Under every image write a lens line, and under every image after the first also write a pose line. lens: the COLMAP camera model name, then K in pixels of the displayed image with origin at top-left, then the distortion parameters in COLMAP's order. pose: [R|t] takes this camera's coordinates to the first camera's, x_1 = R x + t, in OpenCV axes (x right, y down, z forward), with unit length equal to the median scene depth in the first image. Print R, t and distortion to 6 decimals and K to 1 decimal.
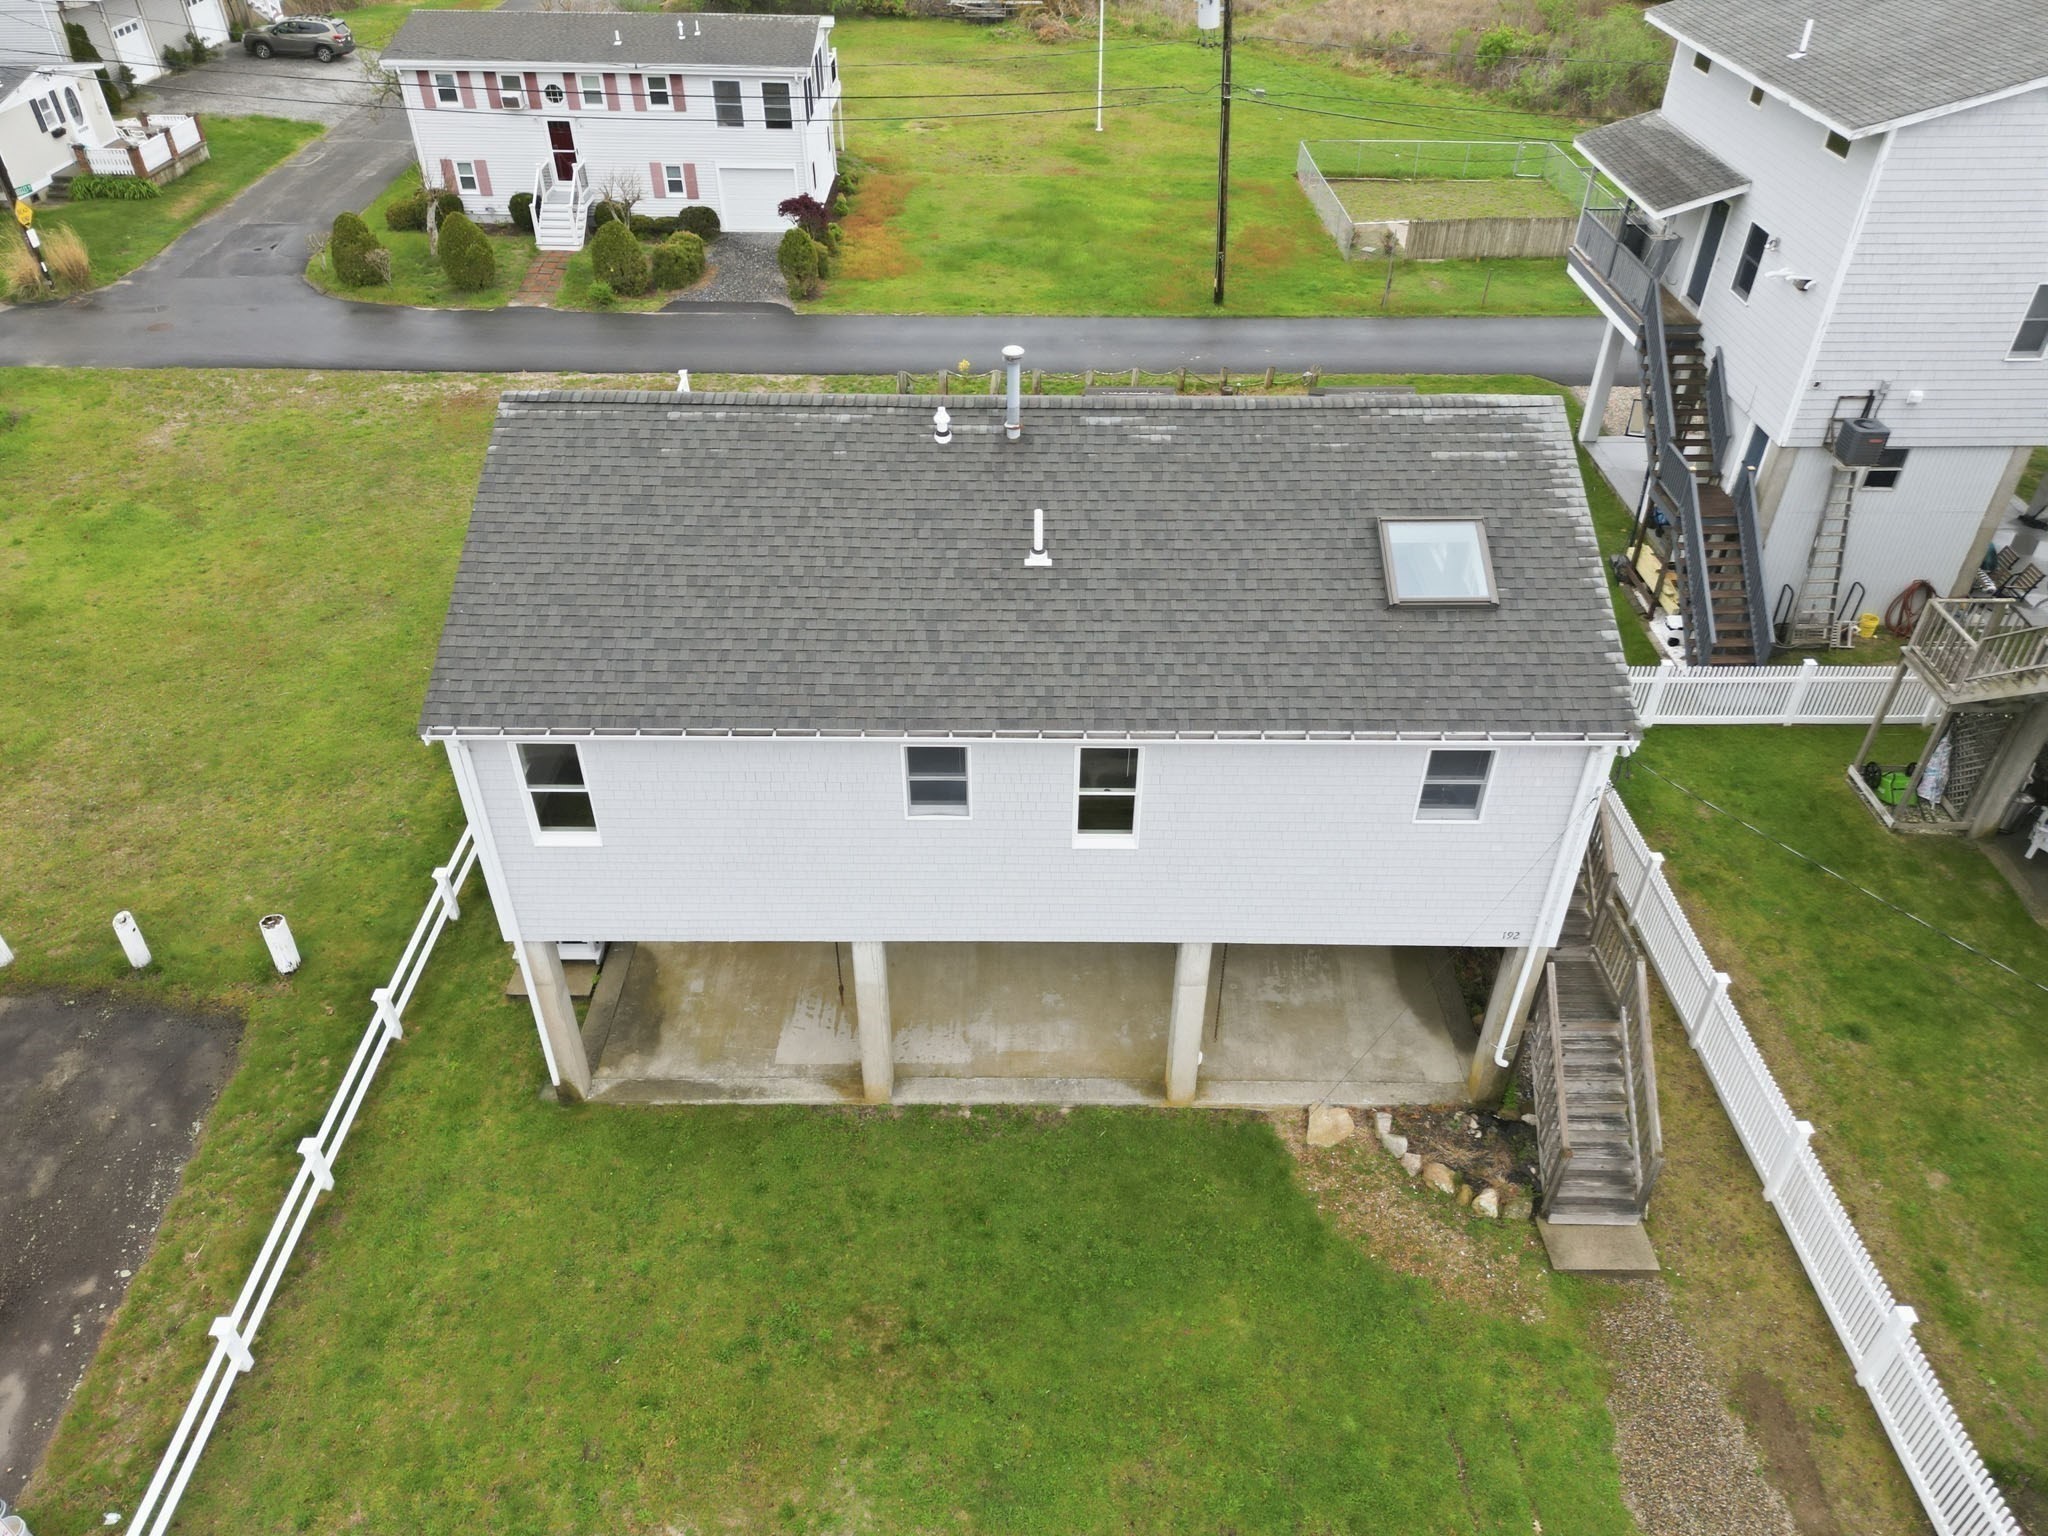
lens RADIAL K [[1427.8, 0, 1029.3], [0, 1427.8, 774.4], [0, 0, 1]] dist [0.010328, -0.001899]
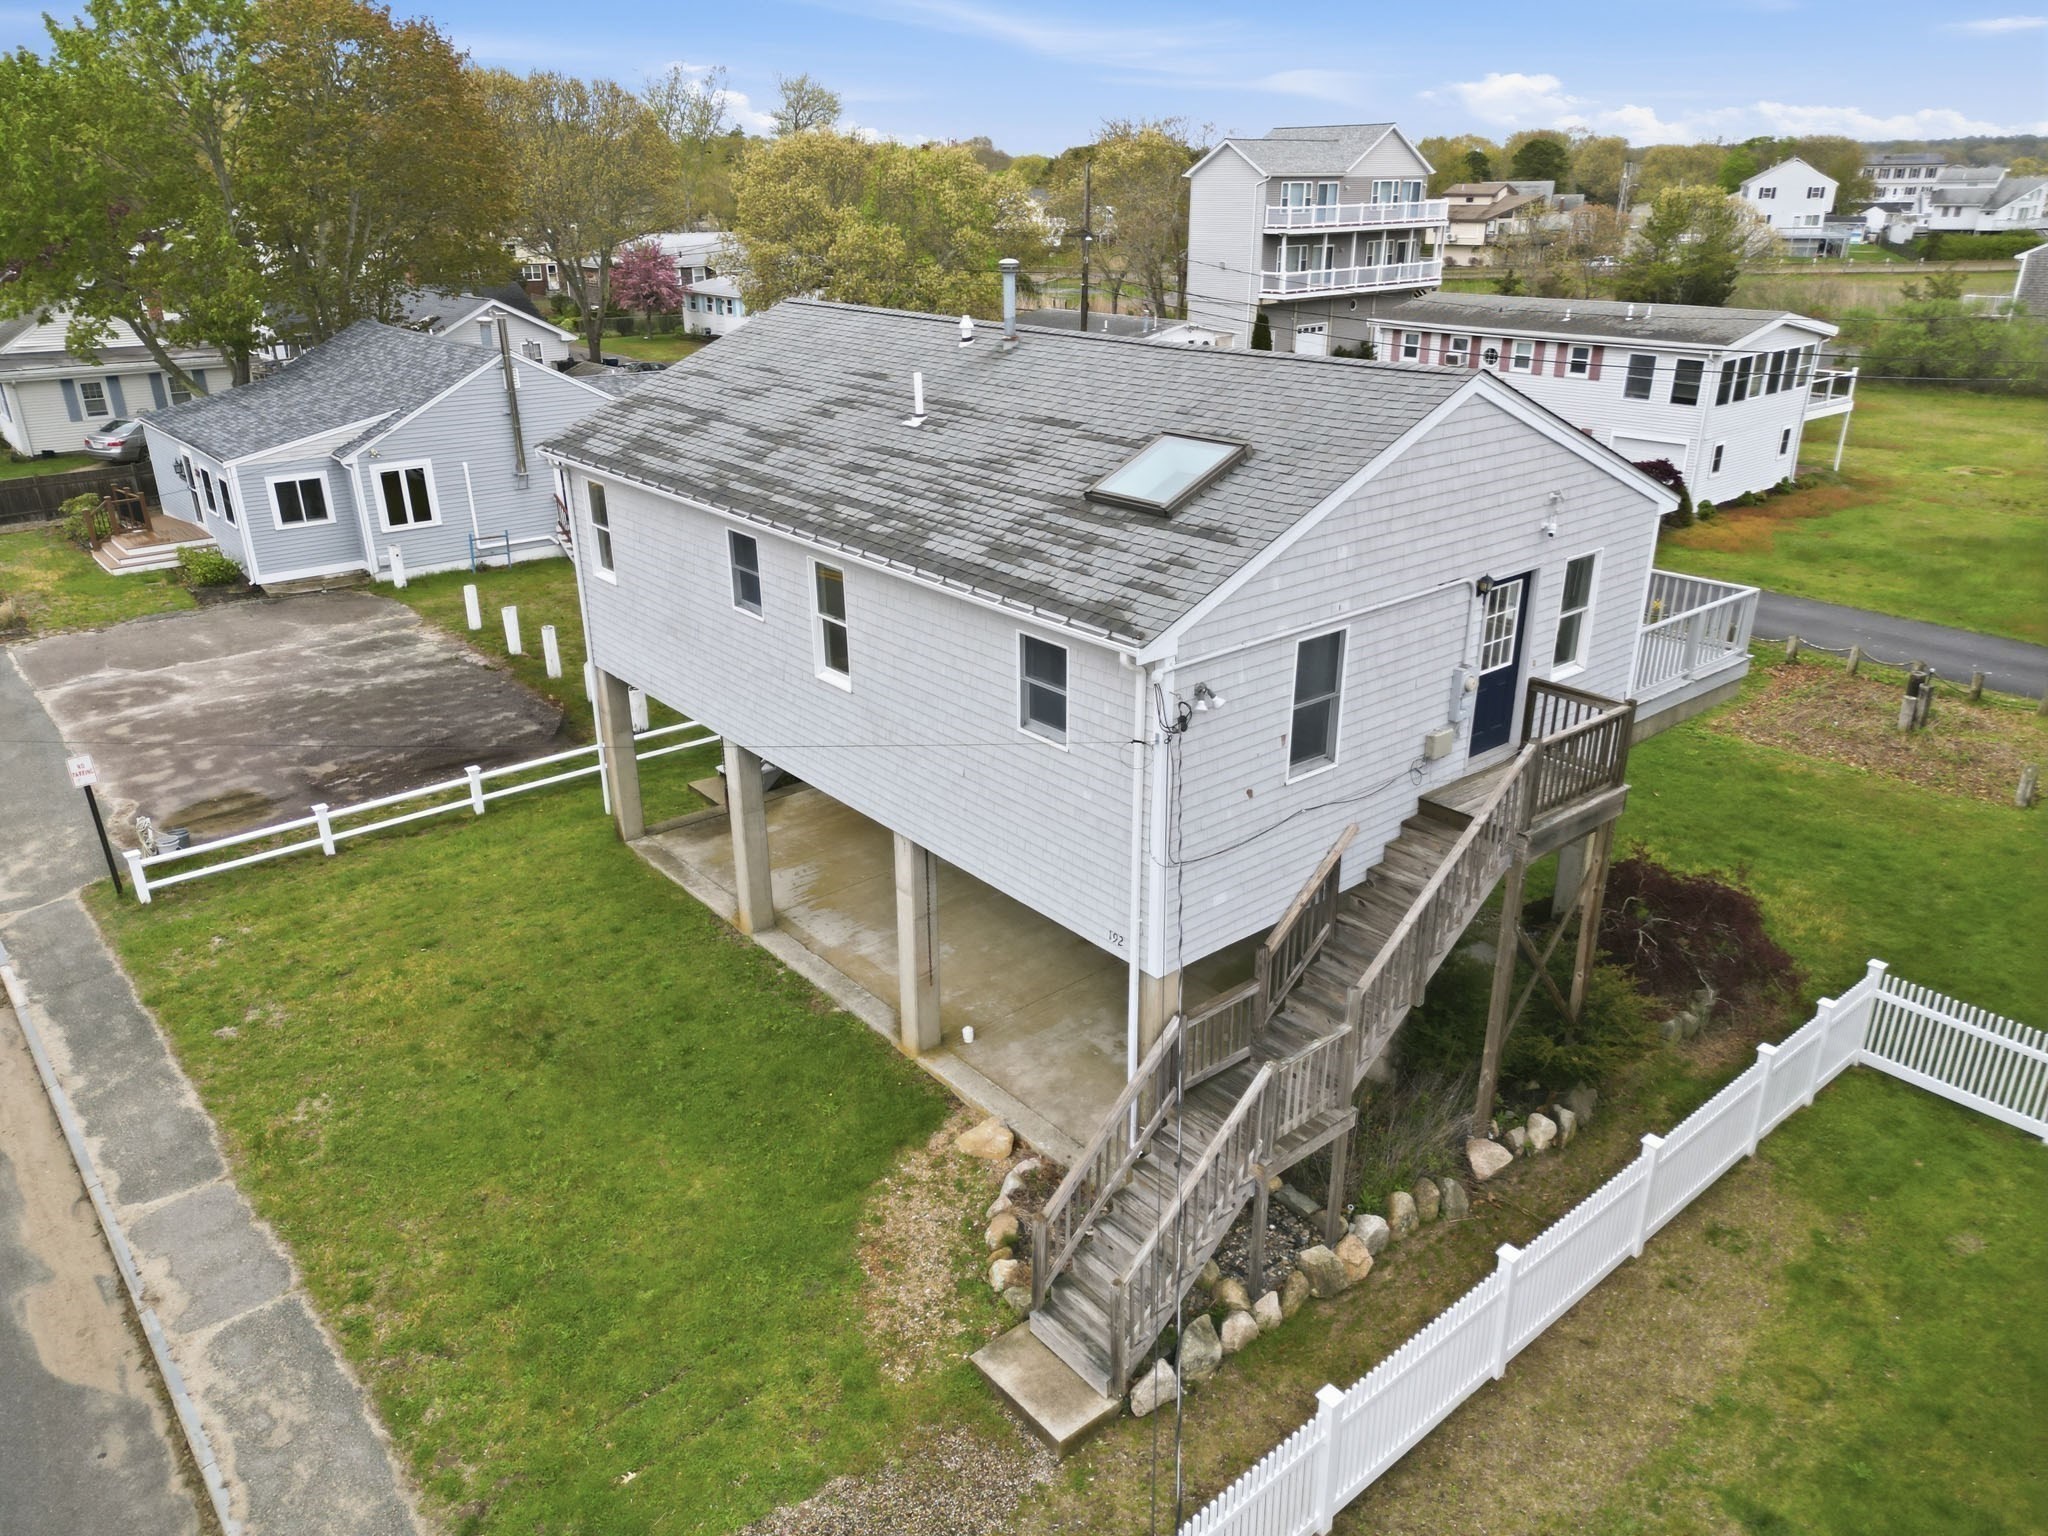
lens RADIAL K [[1427.8, 0, 1018.7], [0, 1427.8, 768.6], [0, 0, 1]] dist [0.010328, -0.001899]
pose [[0.637819, 0.276486, -0.718848, 0.312011], [-0.456561, 0.887403, -0.063780, 0.038402], [0.620273, 0.368878, 0.692235, 0.137950]]
